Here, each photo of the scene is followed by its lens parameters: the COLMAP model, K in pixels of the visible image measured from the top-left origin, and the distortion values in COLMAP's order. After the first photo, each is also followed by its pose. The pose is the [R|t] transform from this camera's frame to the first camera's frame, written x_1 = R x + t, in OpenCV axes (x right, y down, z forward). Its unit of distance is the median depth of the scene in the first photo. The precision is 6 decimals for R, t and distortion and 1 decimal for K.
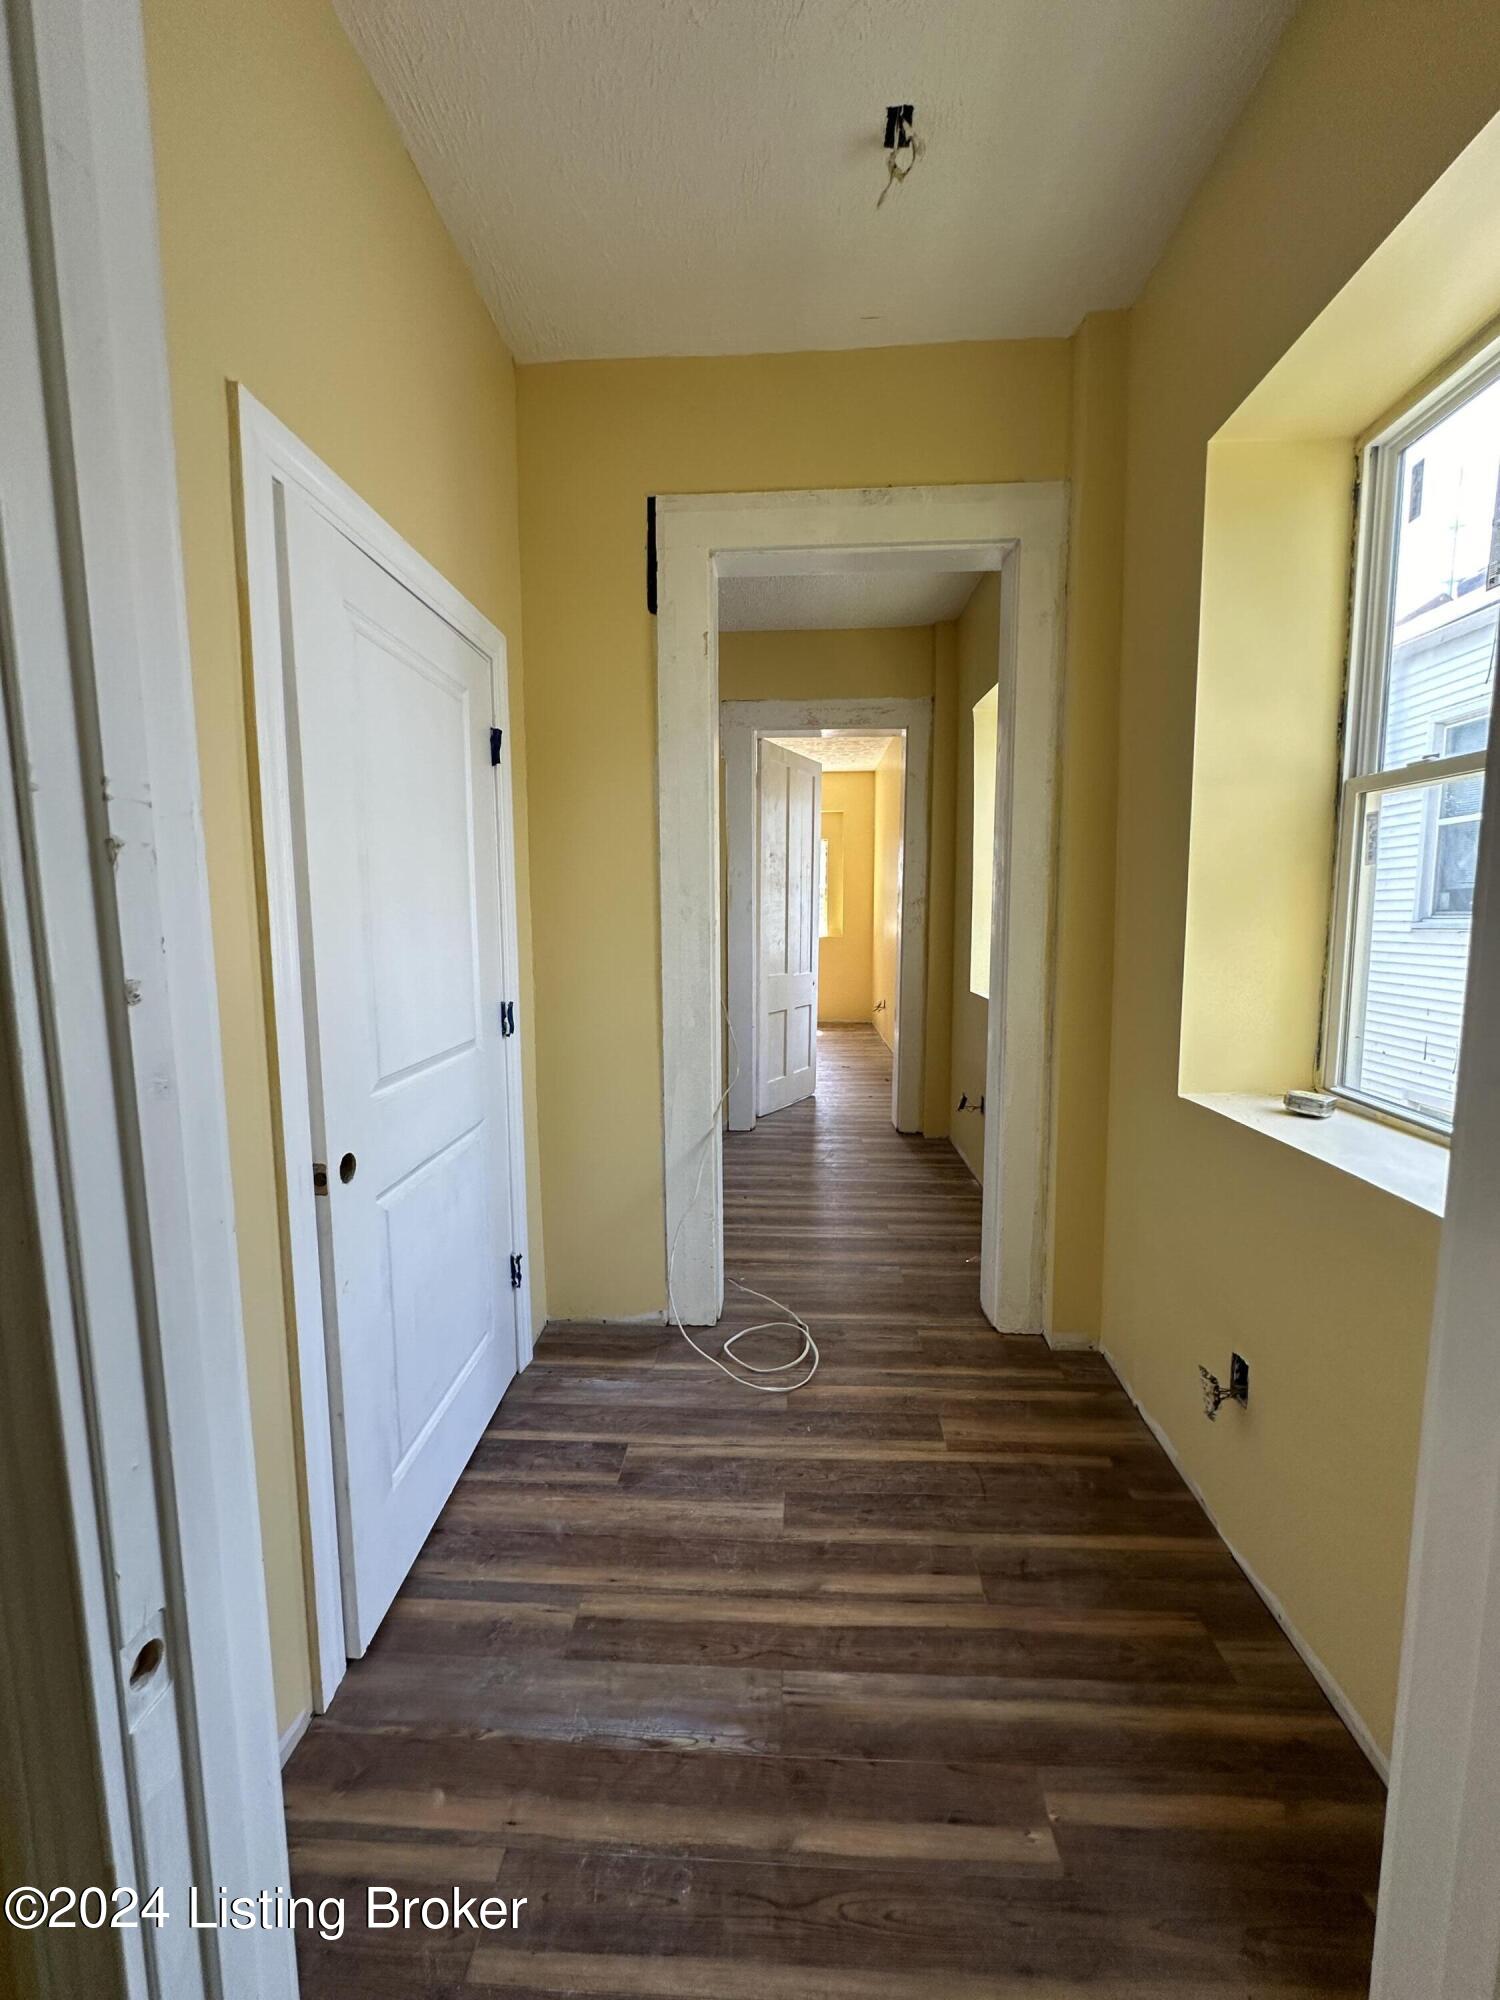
lens RADIAL K [[795.9, 0, 750.0], [0, 795.9, 1000.0], [0, 0, 1]] dist [-0.004270, 0.000672]
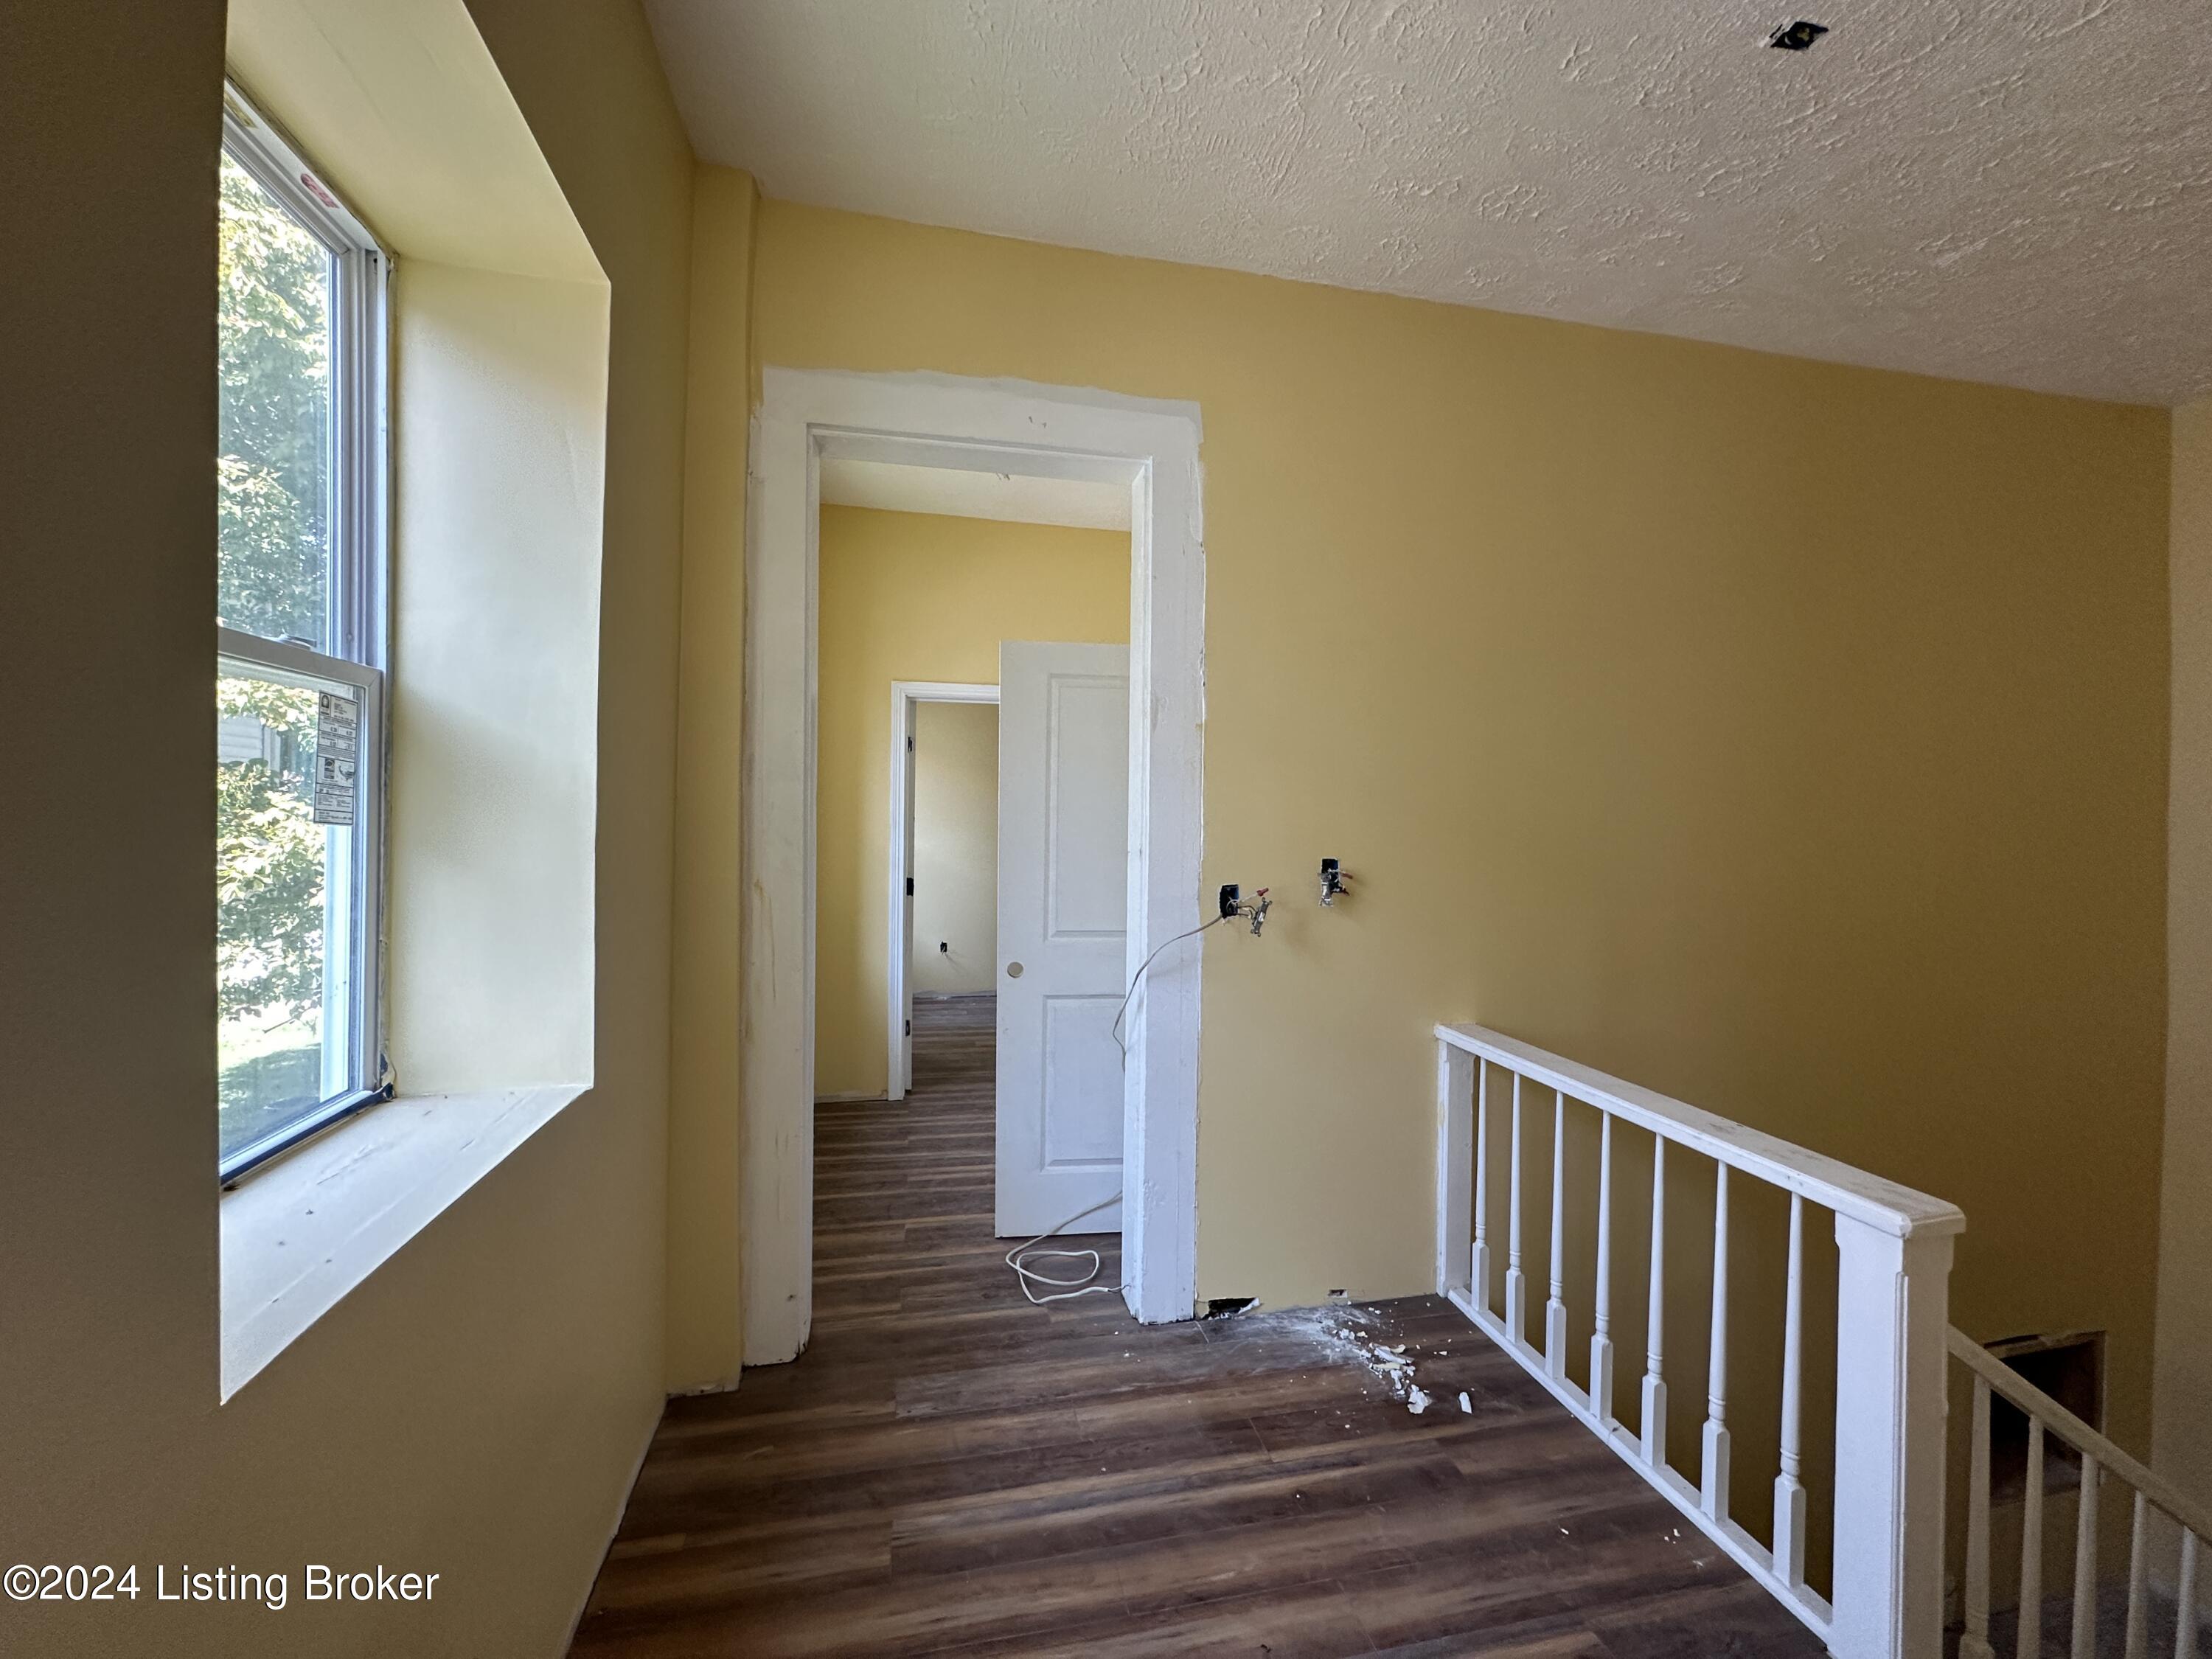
lens RADIAL K [[880.2, 0, 1104.8], [0, 880.2, 826.0], [0, 0, 1]] dist [-0.004270, 0.000672]
pose [[-0.964250, -0.001311, -0.264993, 0.306045], [-0.035115, 0.991802, 0.122868, -0.303198], [0.262659, 0.127781, -0.956390, 2.356067]]
